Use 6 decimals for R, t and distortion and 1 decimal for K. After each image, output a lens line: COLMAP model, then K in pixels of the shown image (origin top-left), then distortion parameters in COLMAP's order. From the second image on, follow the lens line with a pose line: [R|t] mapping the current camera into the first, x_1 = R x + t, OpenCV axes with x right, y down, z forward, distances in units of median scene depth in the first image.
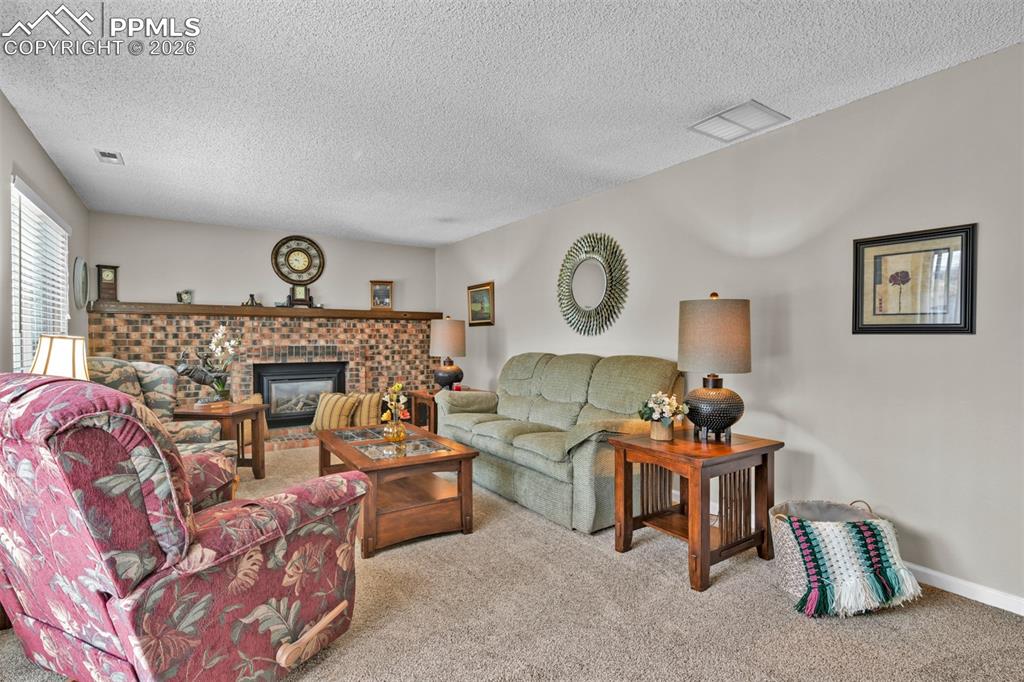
lens RADIAL K [[499.0, 0, 520.6], [0, 499.0, 342.2], [0, 0, 1]] dist [-0.001905, -0.001893]
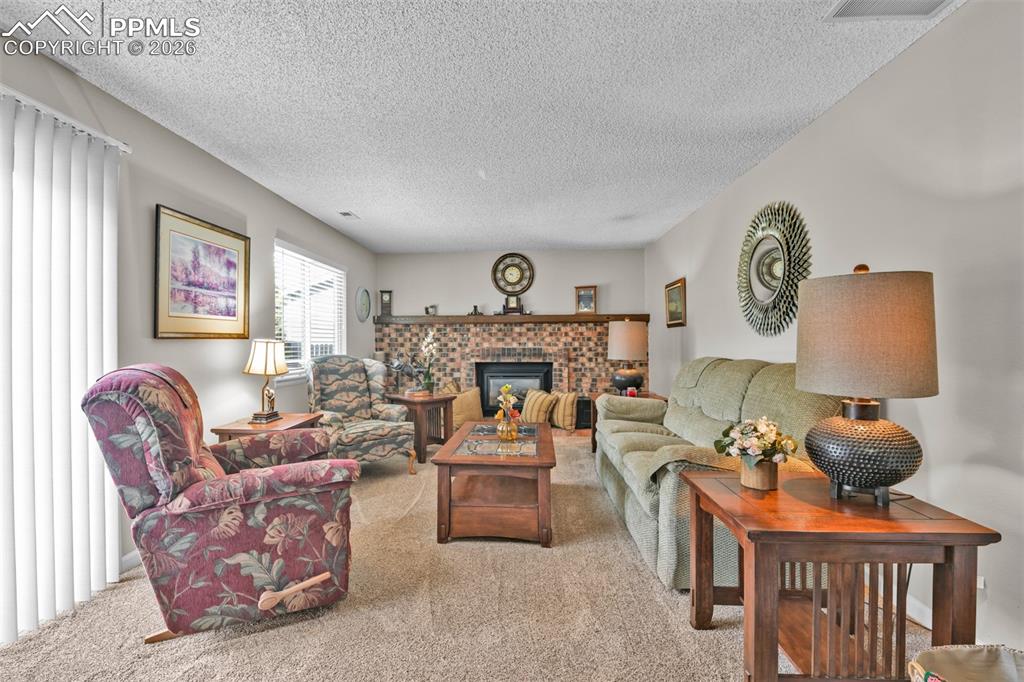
lens RADIAL K [[463.1, 0, 511.6], [0, 463.1, 342.1], [0, 0, 1]] dist [-0.006840, -0.003668]
pose [[0.777844, -0.003012, -0.628450, 0.311896], [-0.000354, 0.999986, -0.005230, -0.000356], [0.628458, 0.004290, 0.777832, 0.216813]]
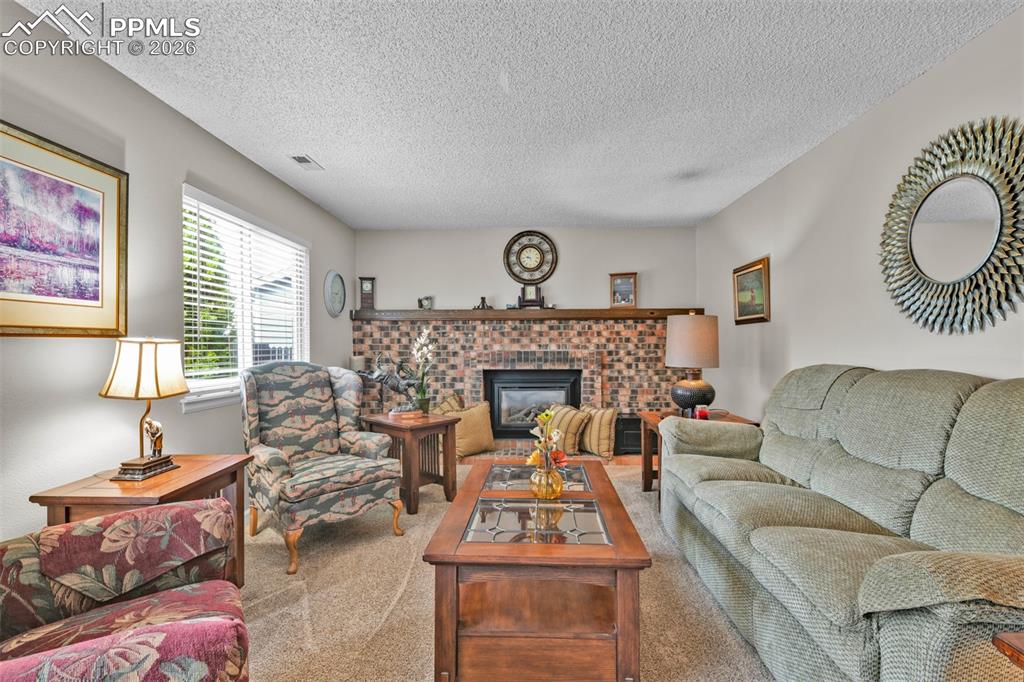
lens RADIAL K [[463.1, 0, 530.3], [0, 463.1, 348.5], [0, 0, 1]] dist [-0.006840, -0.003668]
pose [[0.805842, 0.001693, -0.592128, 0.076835], [-0.000200, 0.999997, 0.002587, 0.000688], [0.592130, -0.001966, 0.805840, 0.428387]]
